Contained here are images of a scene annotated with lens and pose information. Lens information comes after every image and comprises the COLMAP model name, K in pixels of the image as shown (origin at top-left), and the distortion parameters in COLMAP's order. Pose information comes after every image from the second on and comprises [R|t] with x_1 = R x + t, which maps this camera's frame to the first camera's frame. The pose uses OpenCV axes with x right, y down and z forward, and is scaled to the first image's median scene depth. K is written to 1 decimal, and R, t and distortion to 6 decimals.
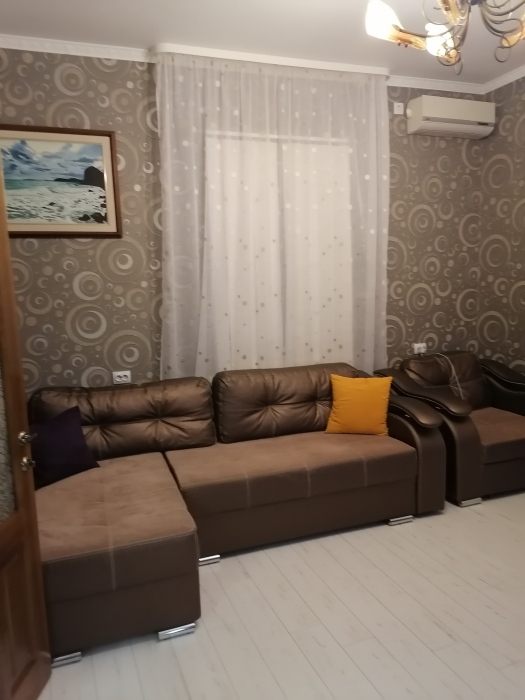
lens RADIAL K [[516.5, 0, 266.2], [0, 516.5, 352.3], [0, 0, 1]] dist [0.028018, -0.014314]
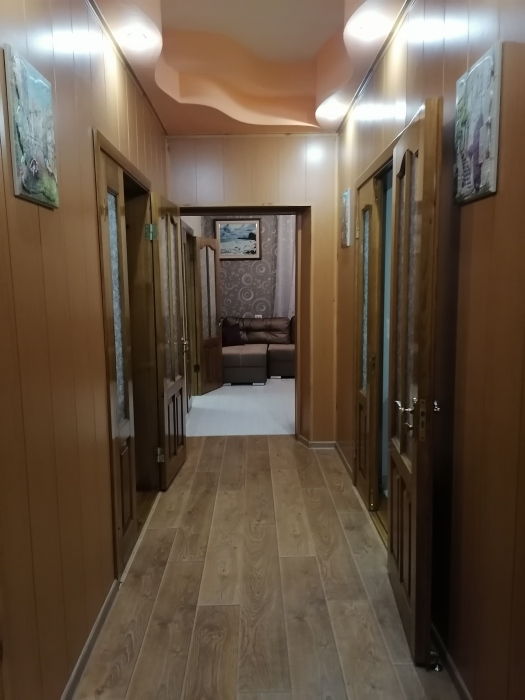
lens RADIAL K [[526.0, 0, 261.4], [0, 526.0, 351.7], [0, 0, 1]] dist [0.083317, -0.094809]
pose [[0.927411, 0.066753, -0.368041, 0.689030], [-0.068413, 0.997620, 0.008549, 0.196915], [0.367735, 0.017250, 0.929770, -1.355259]]
